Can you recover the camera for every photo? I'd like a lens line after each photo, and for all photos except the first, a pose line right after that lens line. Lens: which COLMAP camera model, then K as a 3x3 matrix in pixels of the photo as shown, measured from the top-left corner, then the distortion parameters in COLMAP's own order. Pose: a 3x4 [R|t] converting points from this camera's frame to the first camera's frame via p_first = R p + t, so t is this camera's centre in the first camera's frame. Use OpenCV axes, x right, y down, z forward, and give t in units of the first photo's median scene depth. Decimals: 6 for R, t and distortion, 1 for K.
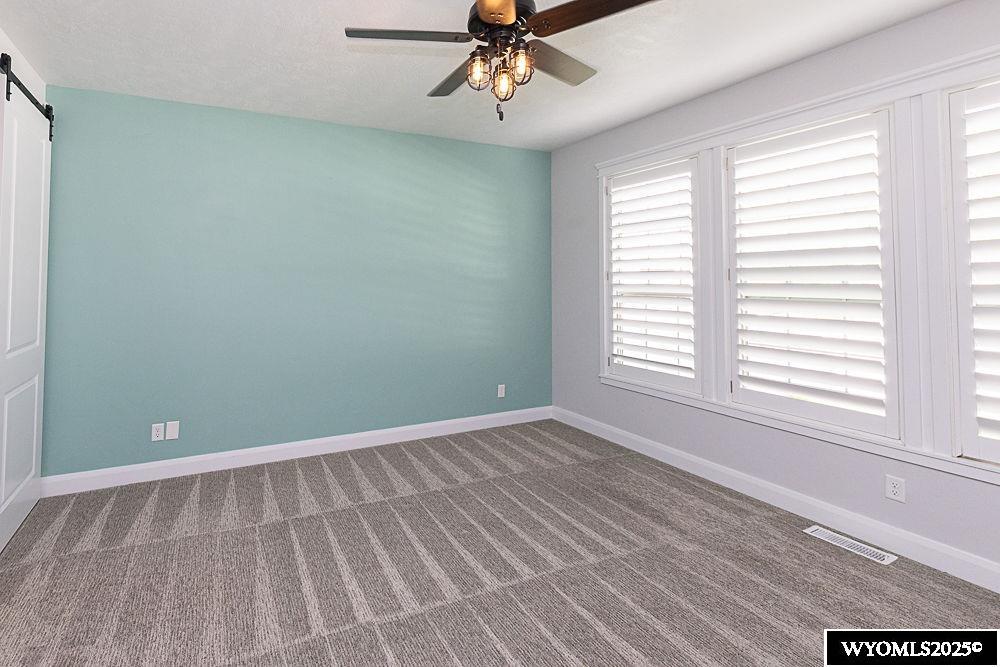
lens RADIAL K [[421.4, 0, 499.6], [0, 421.4, 285.7], [0, 0, 1]] dist [0.000938, 0.000030]
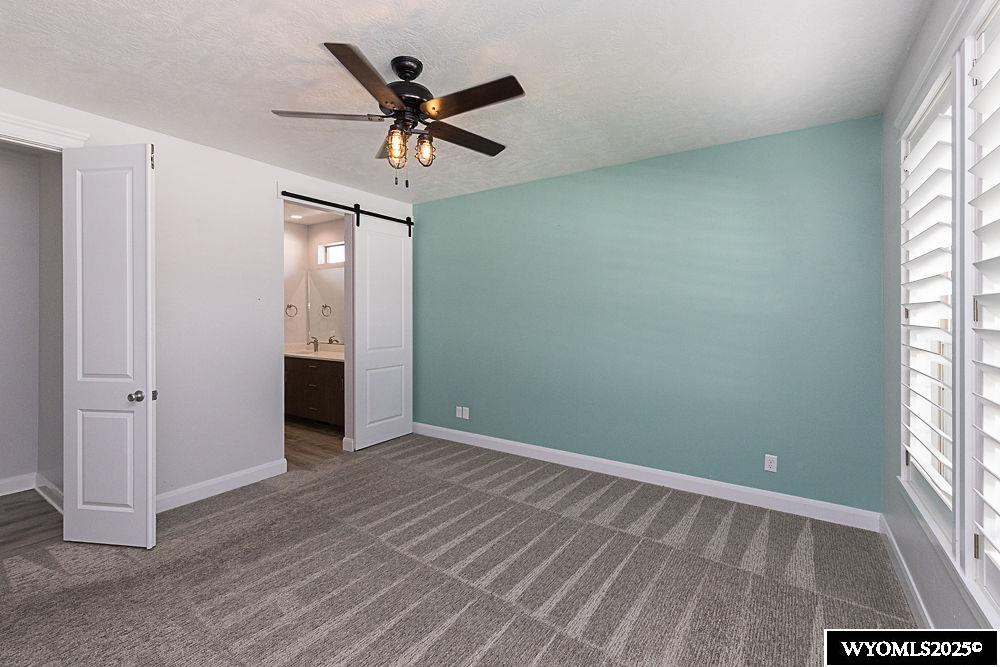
lens RADIAL K [[439.8, 0, 500.0], [0, 439.8, 333.5], [0, 0, 1]] dist [0.001128, 0.000243]
pose [[0.533146, 0.040982, -0.845030, 0.767149], [-0.014655, 0.999124, 0.039209, -0.010814], [0.845896, -0.008520, 0.533280, 0.323984]]
